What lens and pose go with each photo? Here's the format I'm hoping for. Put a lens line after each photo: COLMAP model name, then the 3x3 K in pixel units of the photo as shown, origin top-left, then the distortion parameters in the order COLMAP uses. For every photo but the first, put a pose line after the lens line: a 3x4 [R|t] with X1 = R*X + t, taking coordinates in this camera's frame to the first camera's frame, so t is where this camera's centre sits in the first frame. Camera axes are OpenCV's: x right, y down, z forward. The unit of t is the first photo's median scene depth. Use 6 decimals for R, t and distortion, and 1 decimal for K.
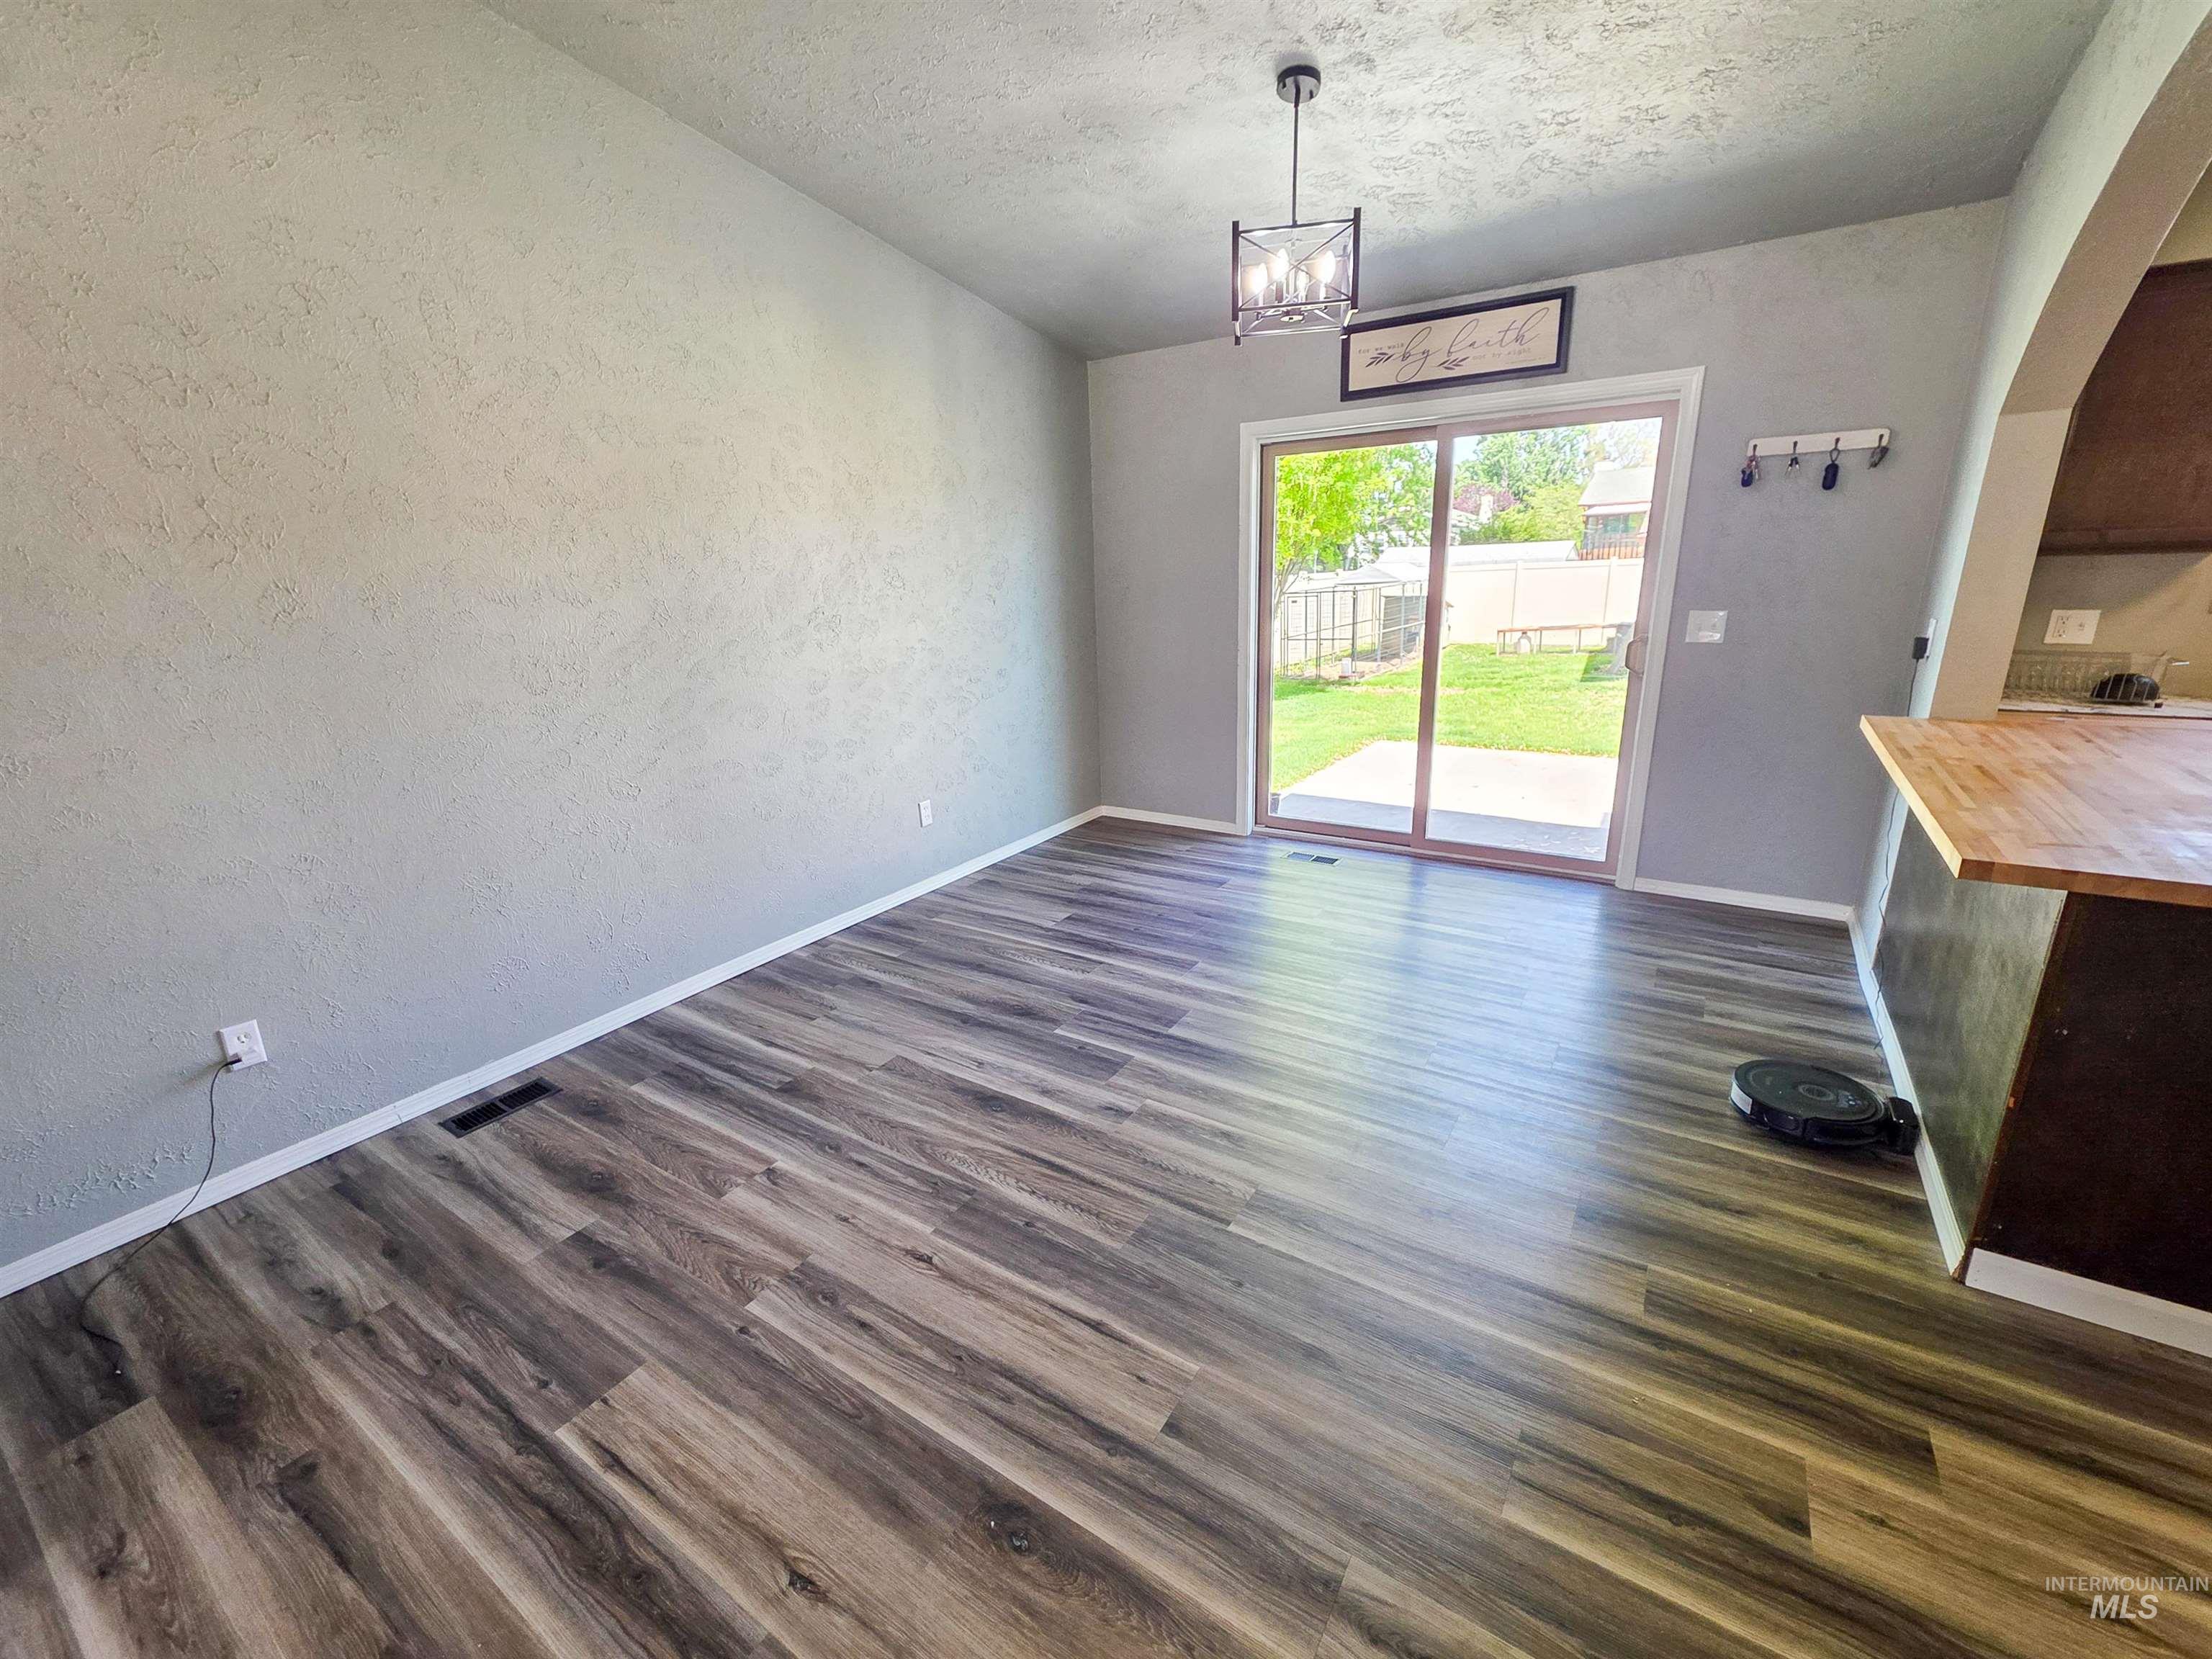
lens RADIAL K [[922.9, 0, 1091.6], [0, 922.9, 828.3], [0, 0, 1]] dist [-0.001913, -0.000162]
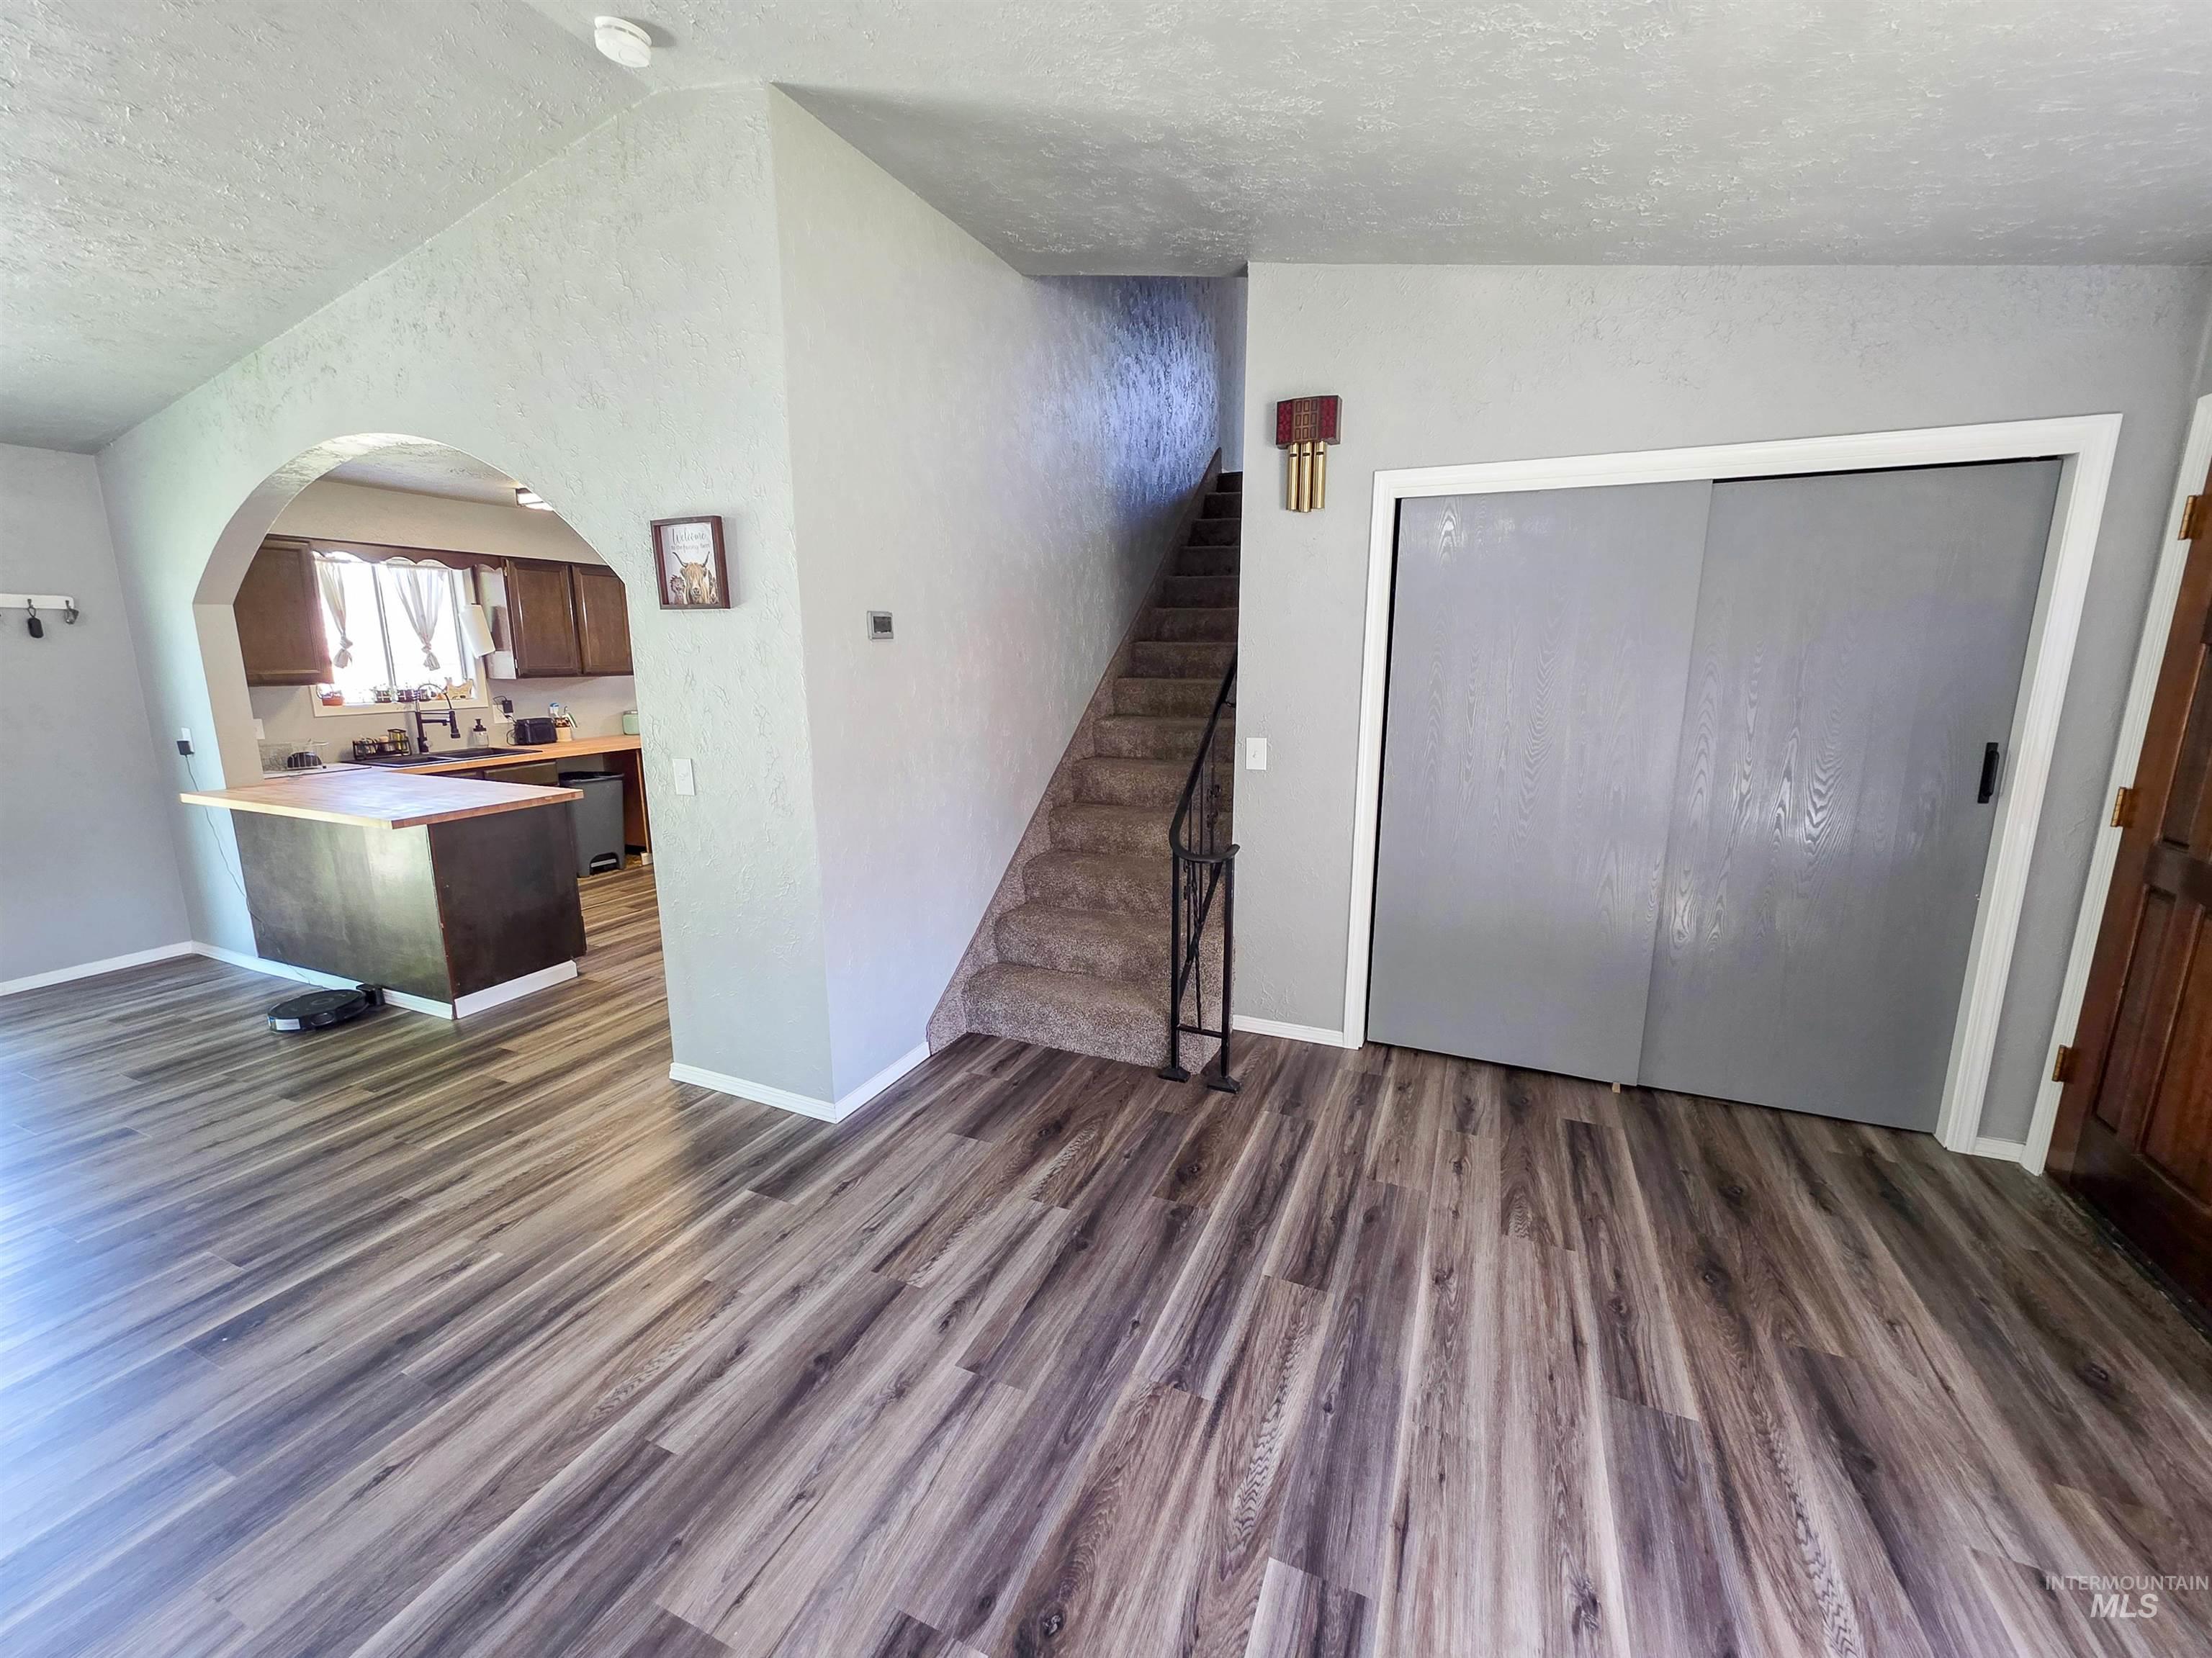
lens RADIAL K [[907.3, 0, 1089.8], [0, 907.3, 825.9], [0, 0, 1]] dist [0.005809, 0.000061]
pose [[-0.155616, -0.148869, 0.976536, -0.764415], [0.290436, 0.937988, 0.189275, 0.065527], [-0.944156, 0.313075, -0.102729, -0.177153]]
